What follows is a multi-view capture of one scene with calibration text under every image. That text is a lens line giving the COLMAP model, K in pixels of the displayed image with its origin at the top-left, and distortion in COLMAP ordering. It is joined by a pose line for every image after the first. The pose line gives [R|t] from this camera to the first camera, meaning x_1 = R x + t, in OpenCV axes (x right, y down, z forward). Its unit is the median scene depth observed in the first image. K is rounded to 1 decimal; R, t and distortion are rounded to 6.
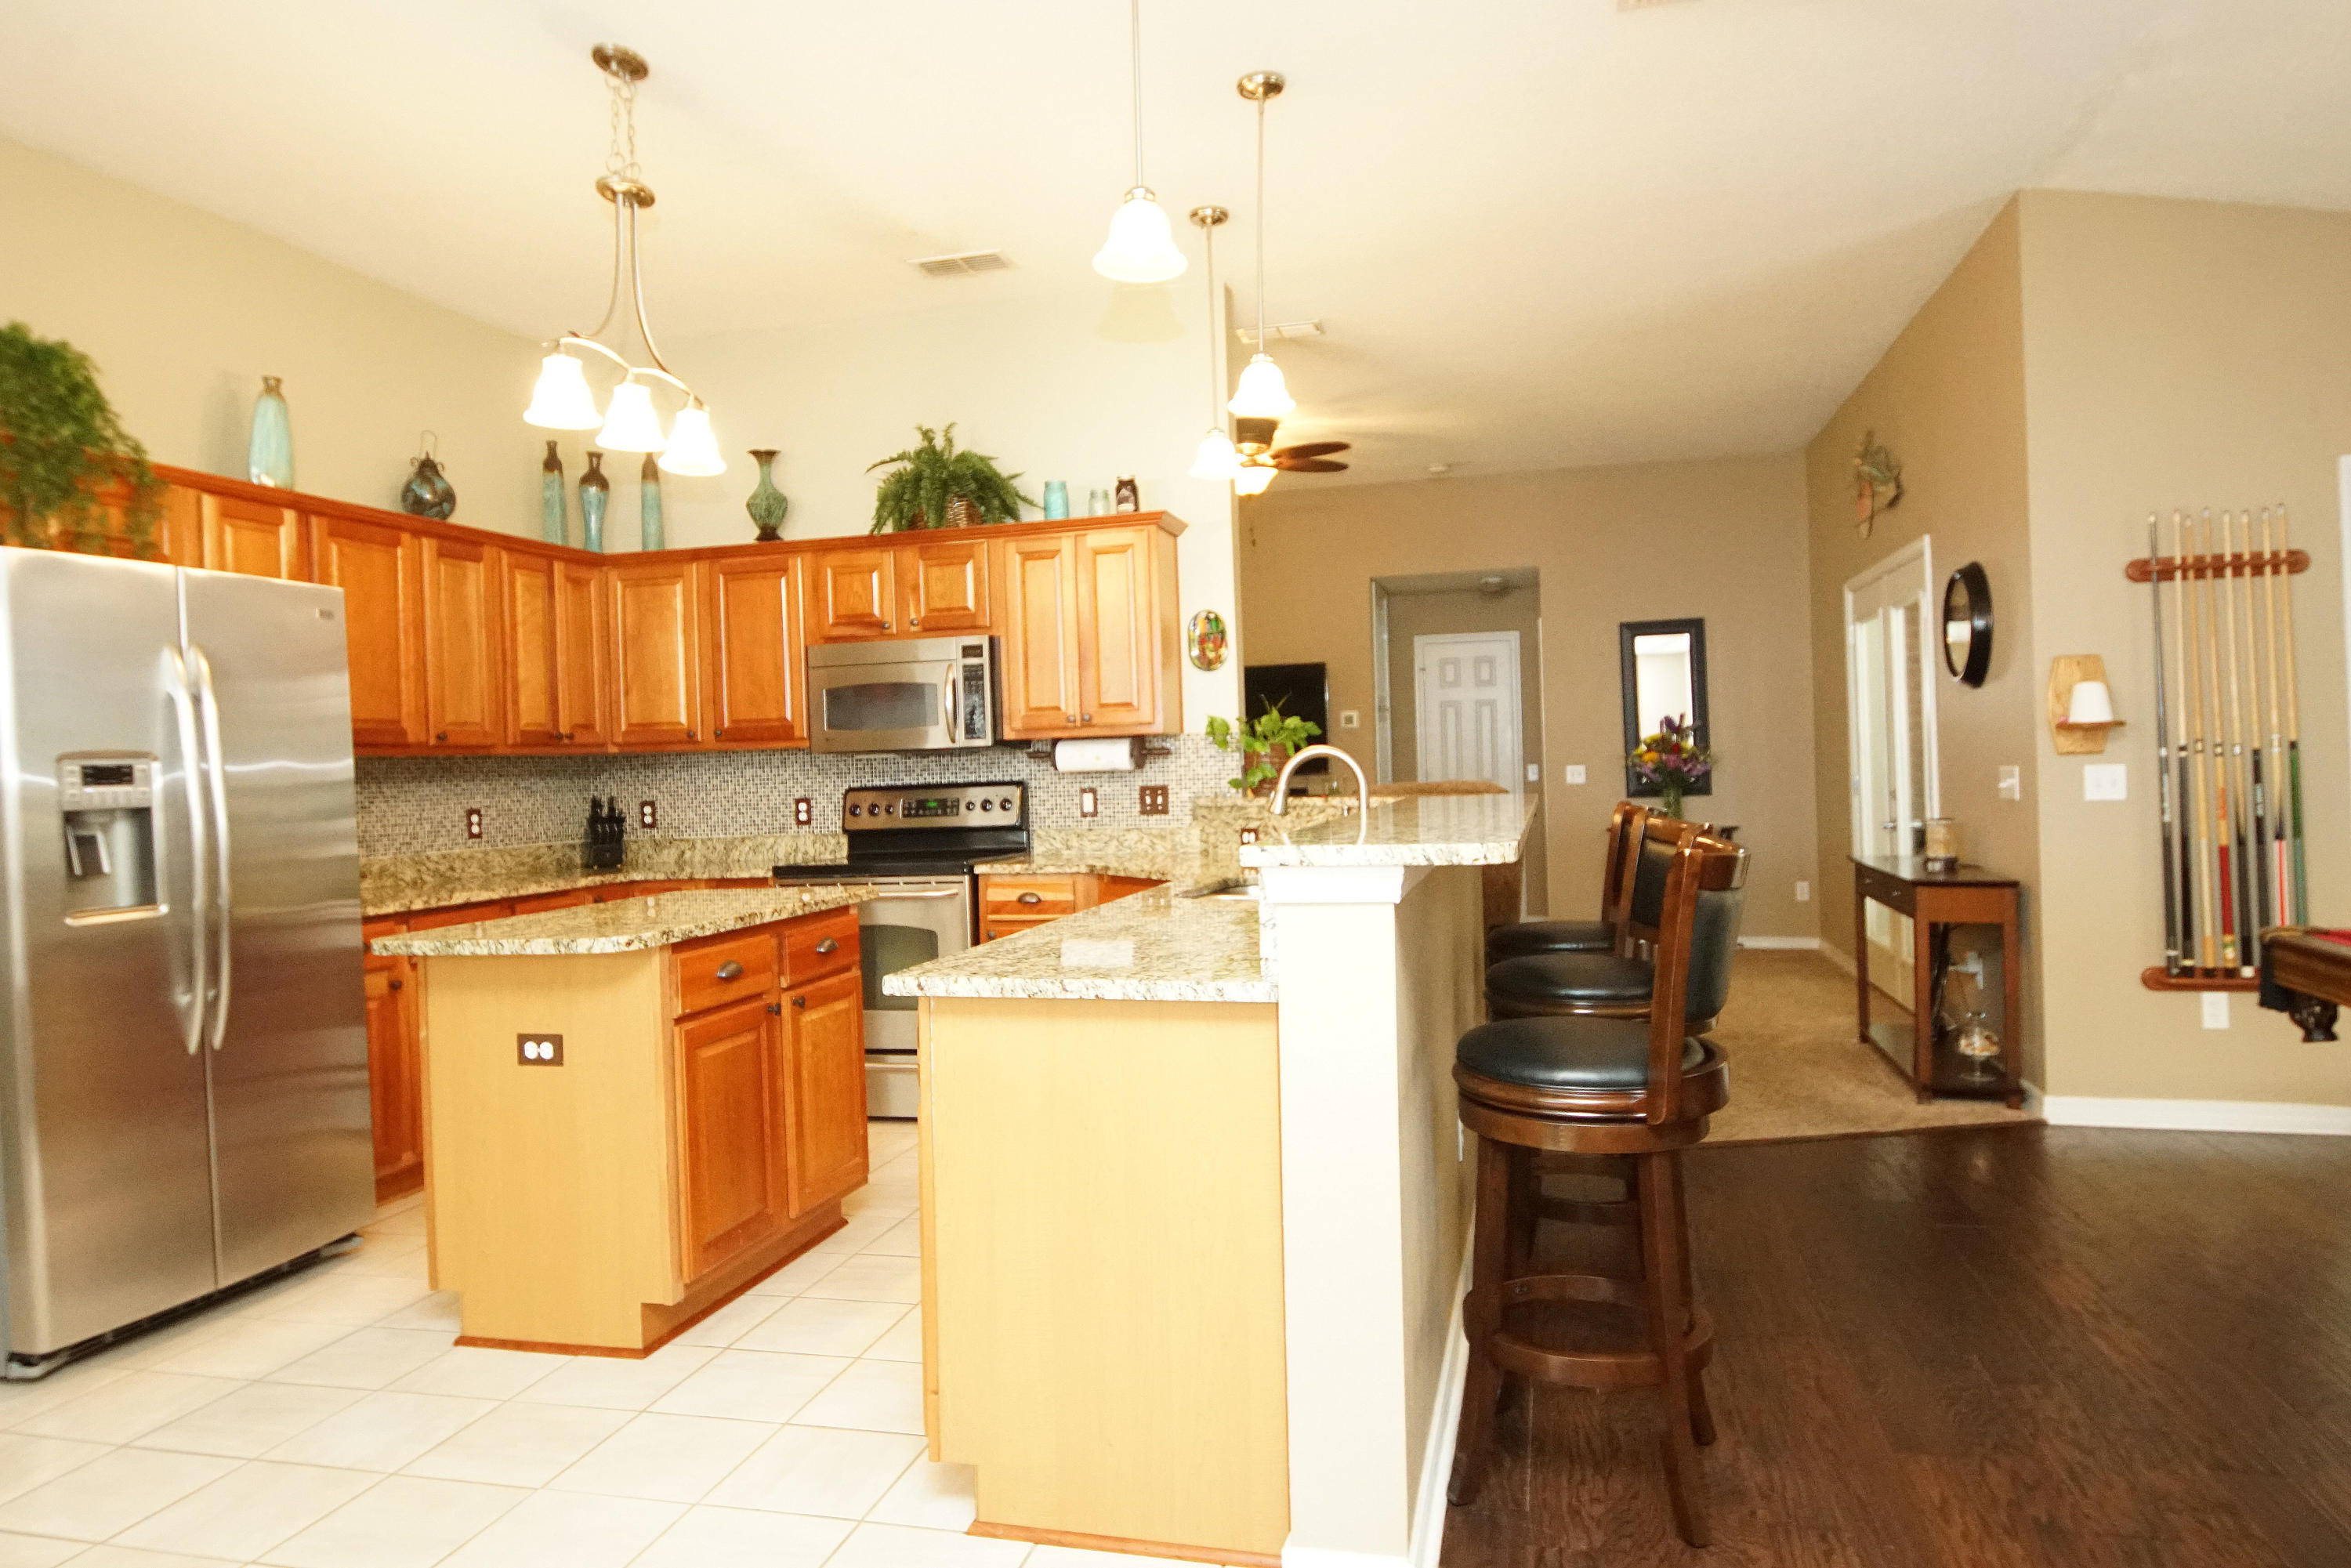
lens RADIAL K [[1483.7, 0, 1155.8], [0, 1483.7, 765.5], [0, 0, 1]] dist [0.049239, -0.050042]
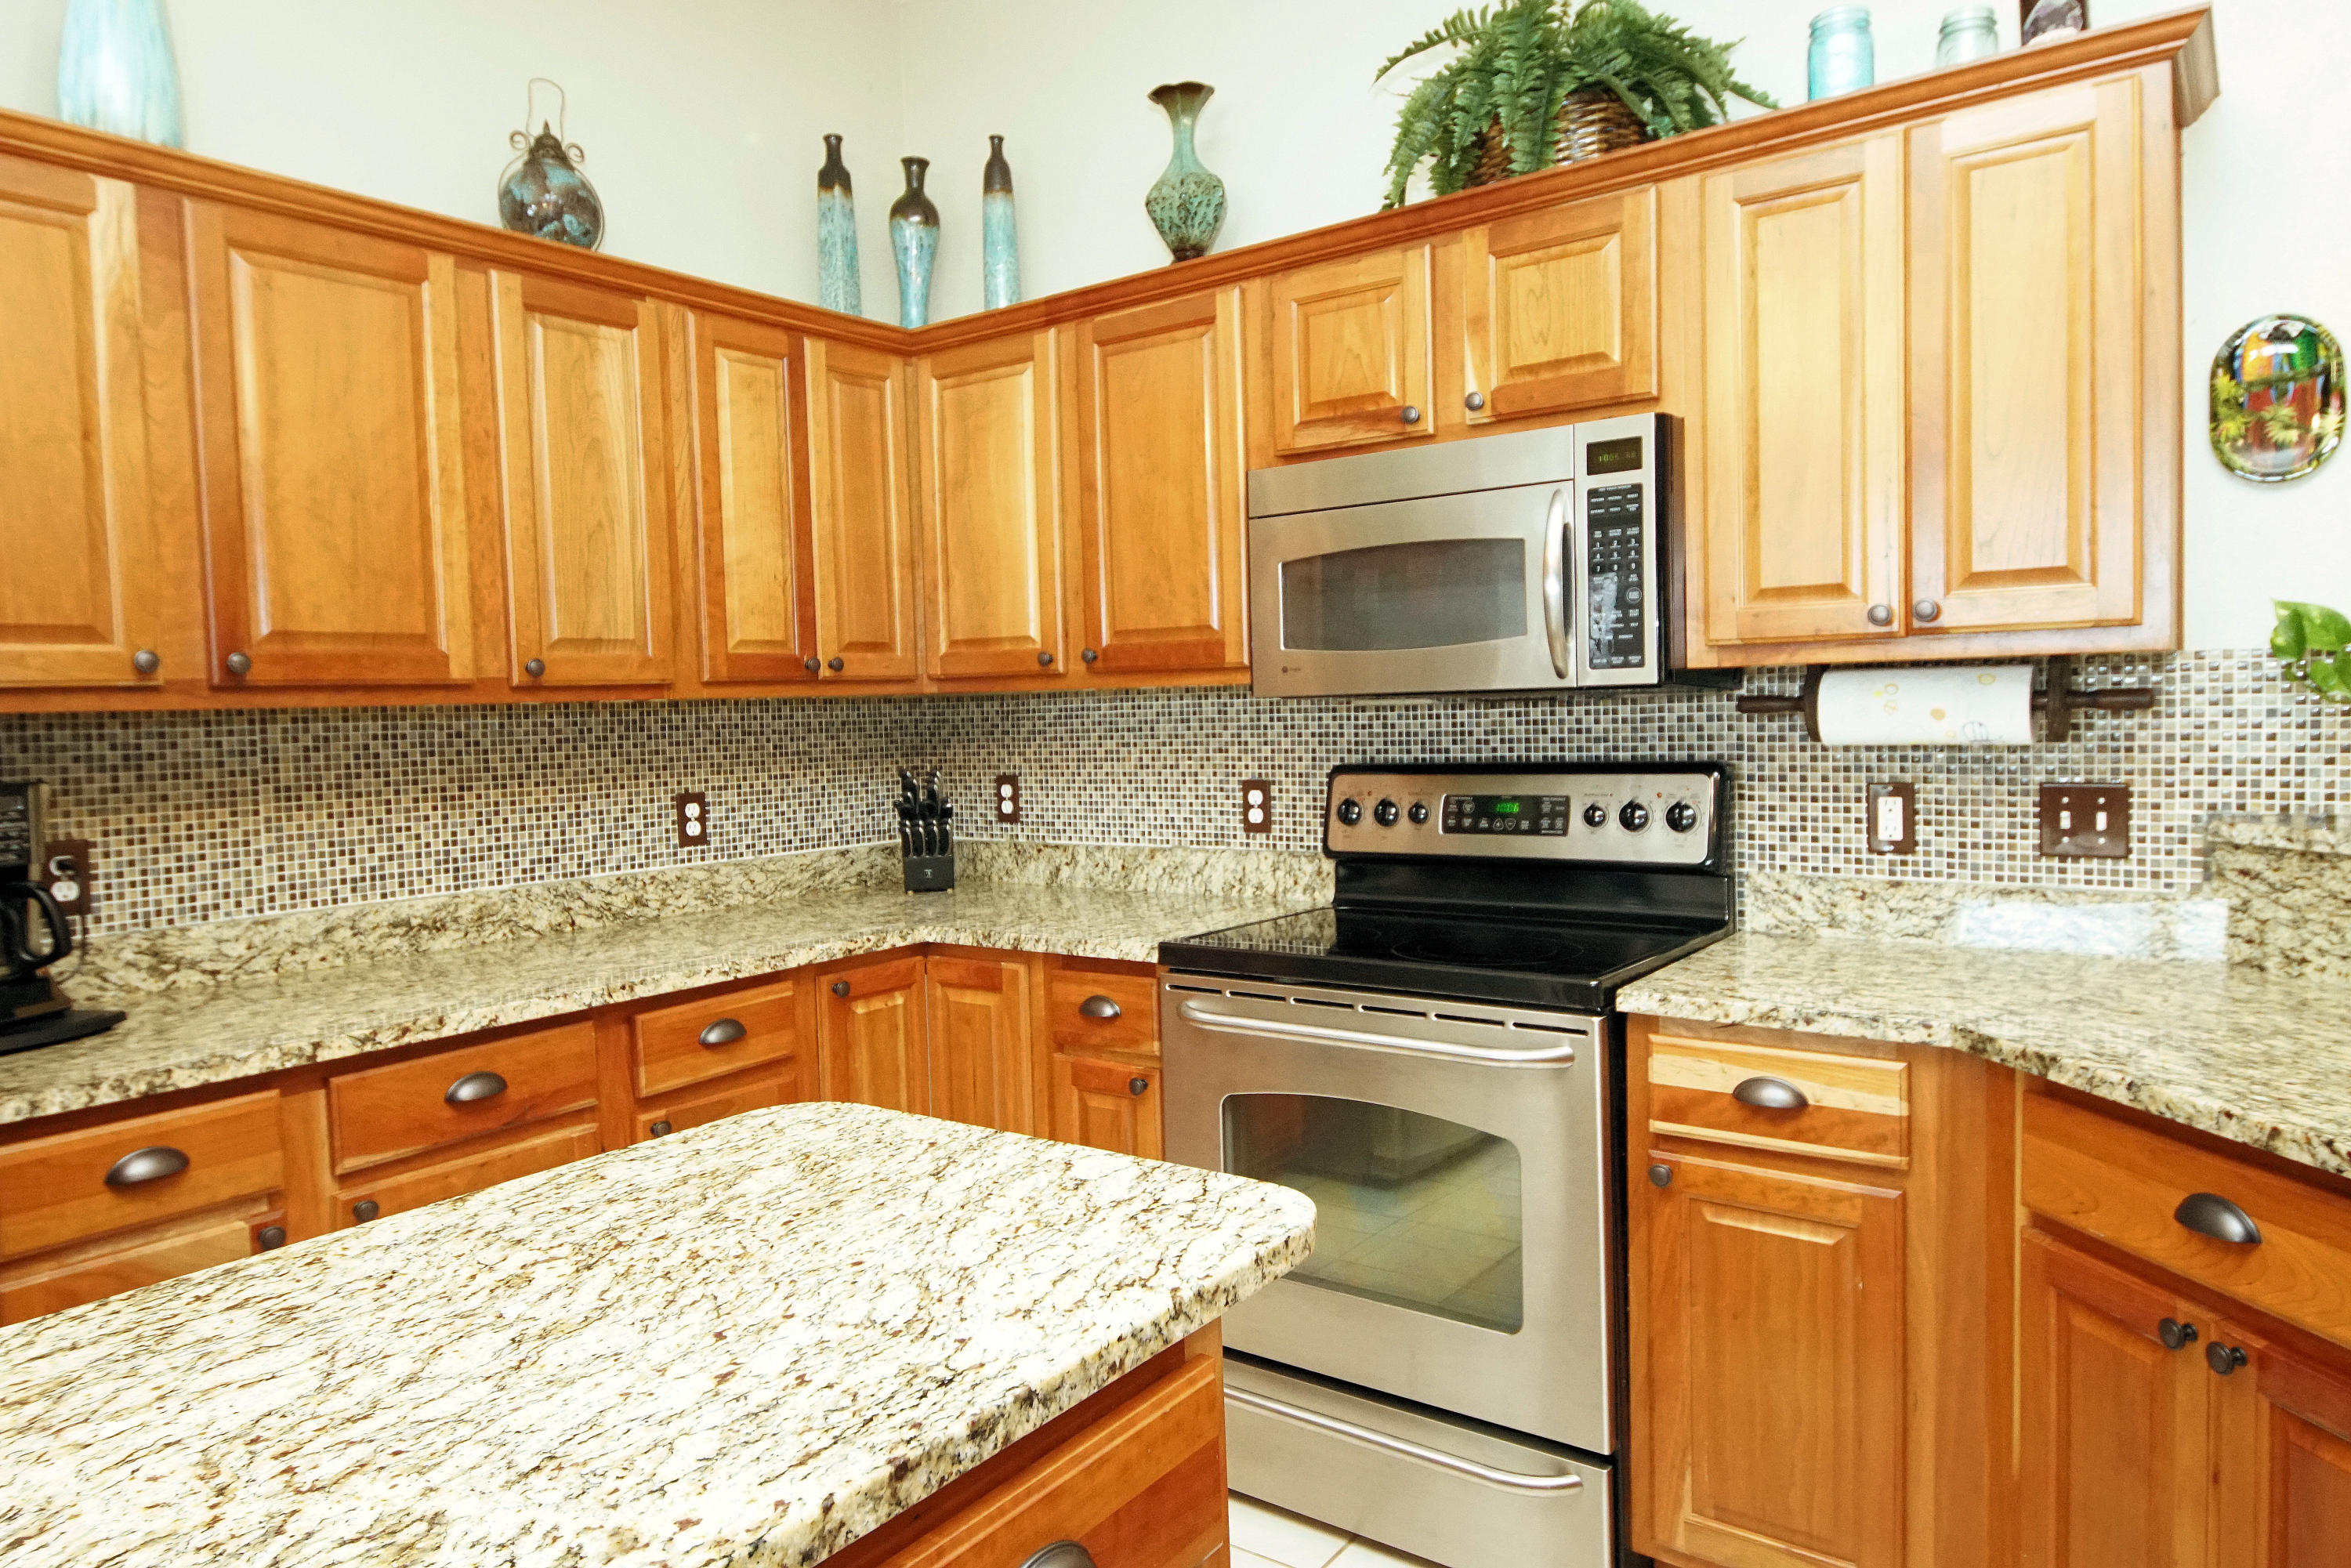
lens RADIAL K [[1483.7, 0, 1155.8], [0, 1483.7, 765.5], [0, 0, 1]] dist [0.049239, -0.050042]
pose [[0.928385, 0.022300, -0.370950, -0.083179], [-0.001891, 0.998469, 0.055290, -0.013048], [0.371615, -0.050629, 0.927006, 0.546032]]
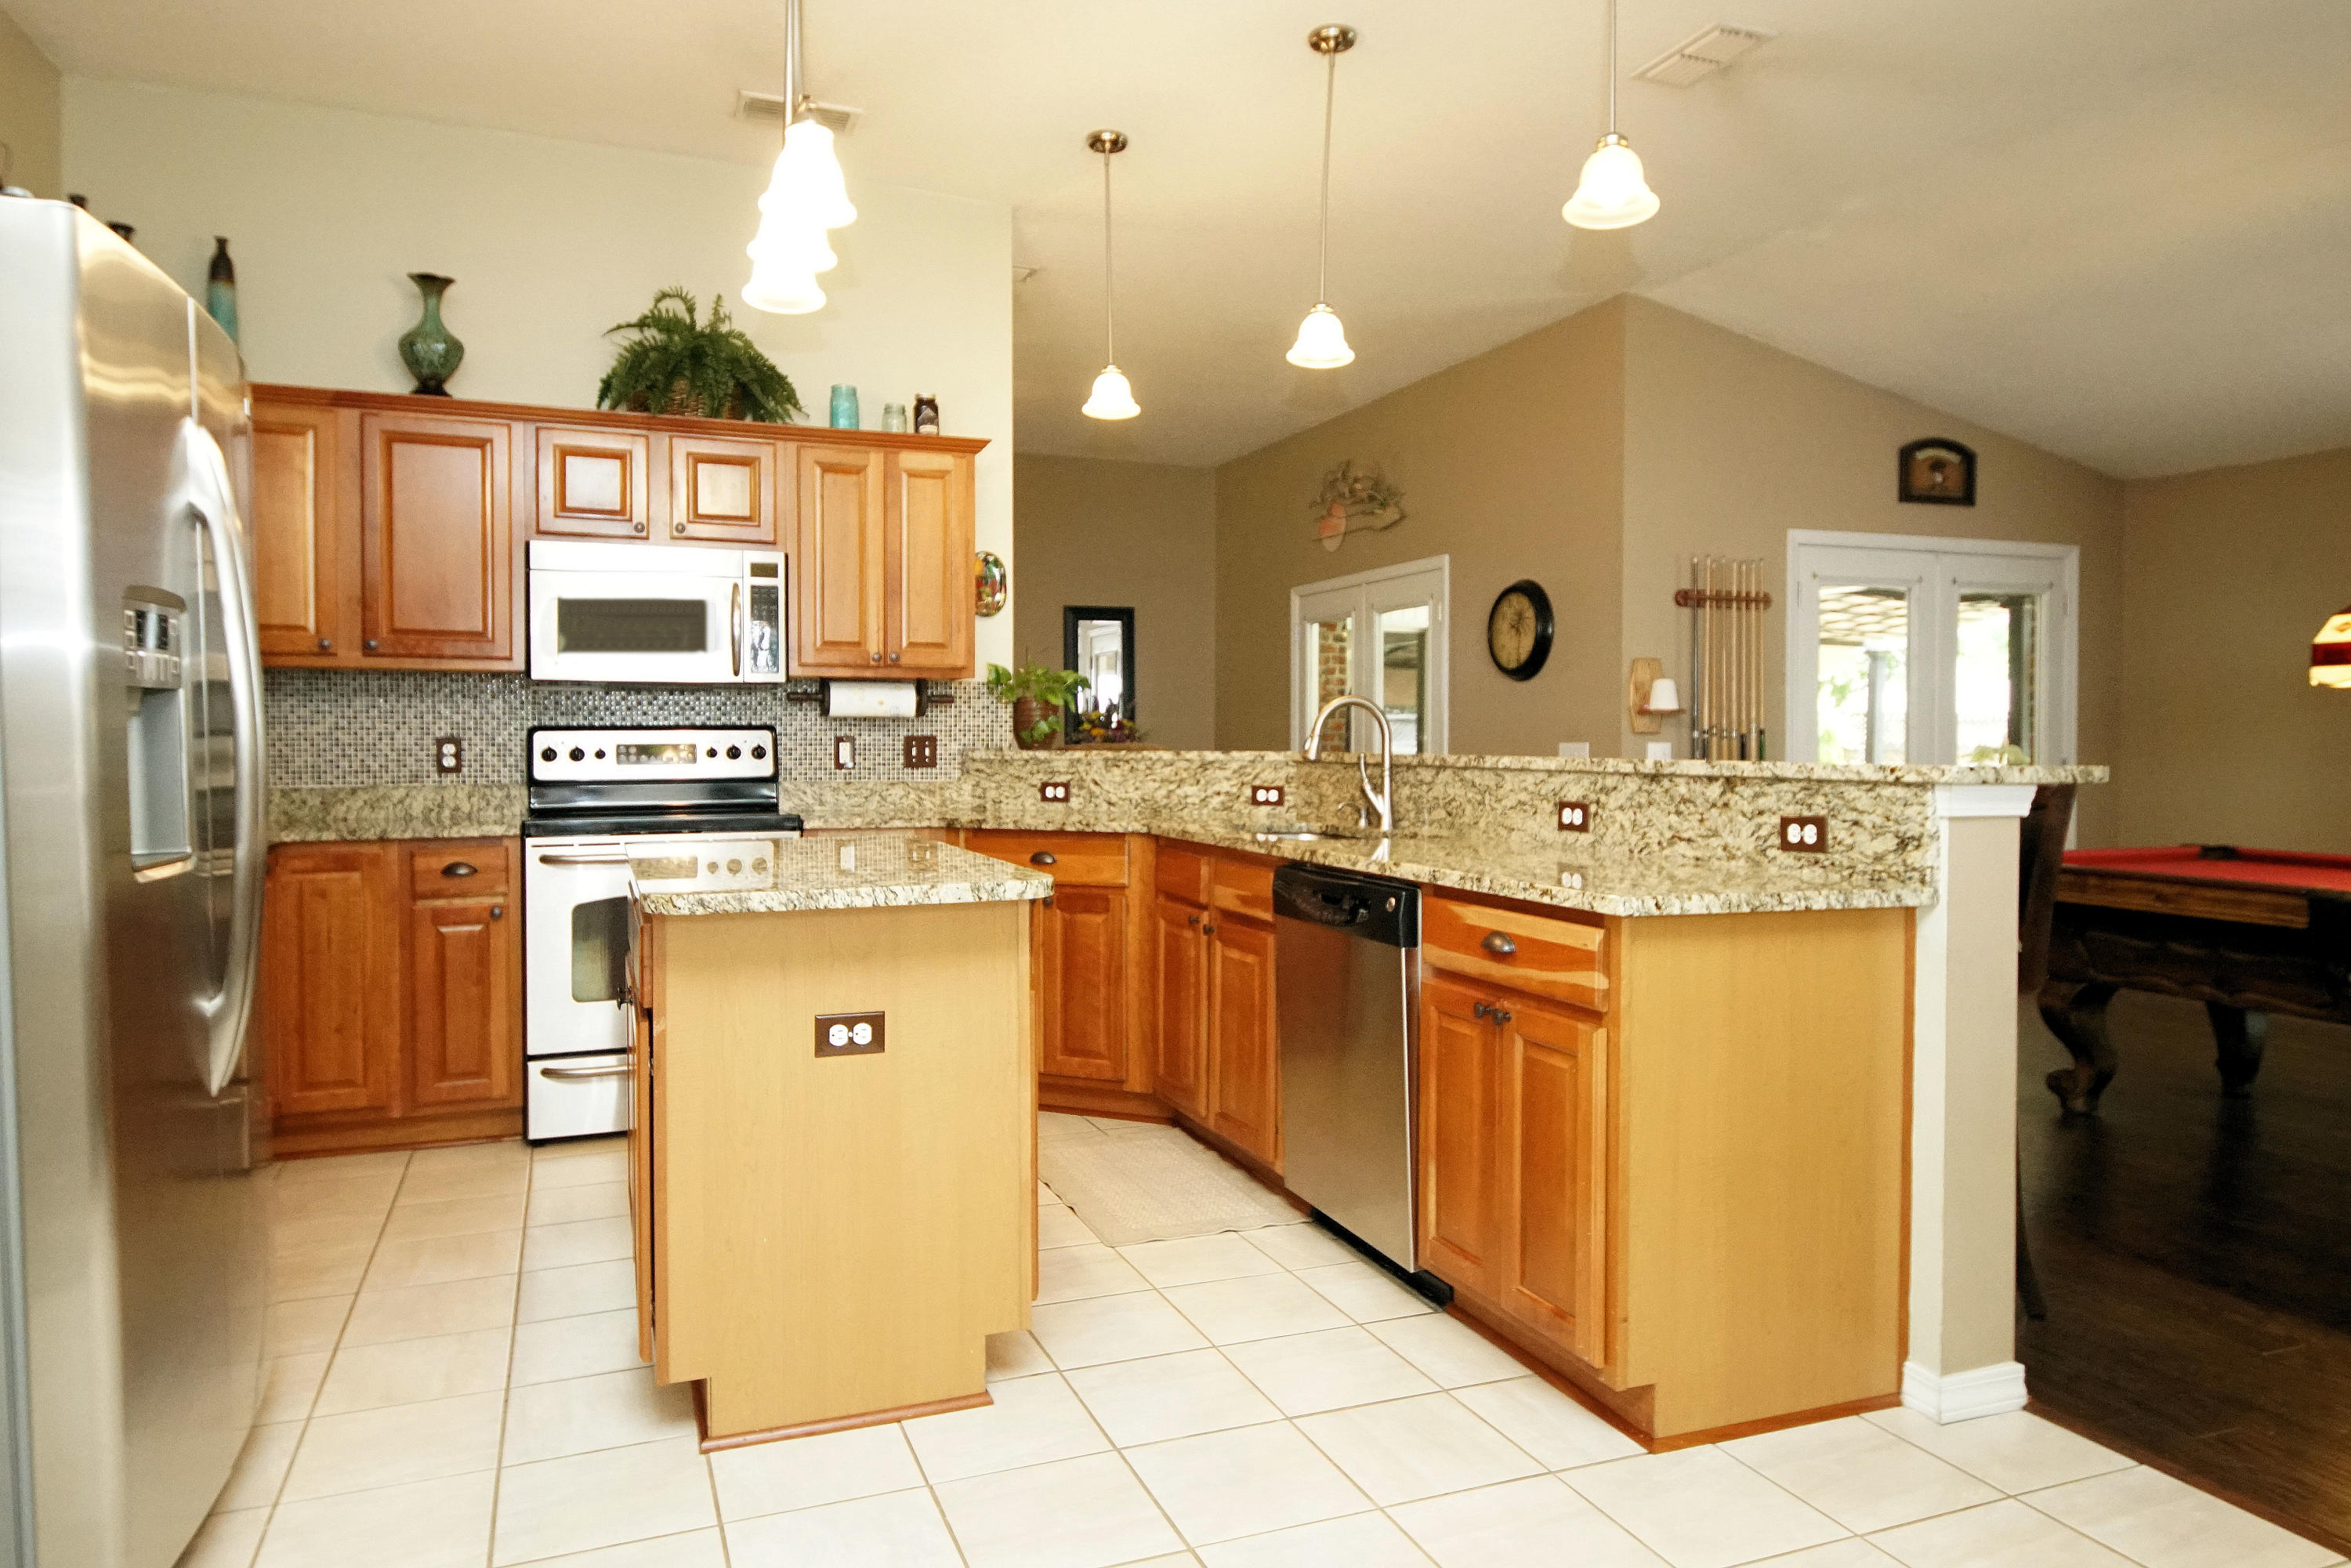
lens RADIAL K [[1483.7, 0, 1155.8], [0, 1483.7, 765.5], [0, 0, 1]] dist [0.049239, -0.050042]
pose [[0.809295, 0.023334, 0.586939, -0.427707], [-0.028417, 0.999596, -0.000557, 0.028433], [-0.586715, -0.016229, 0.809631, 0.171198]]
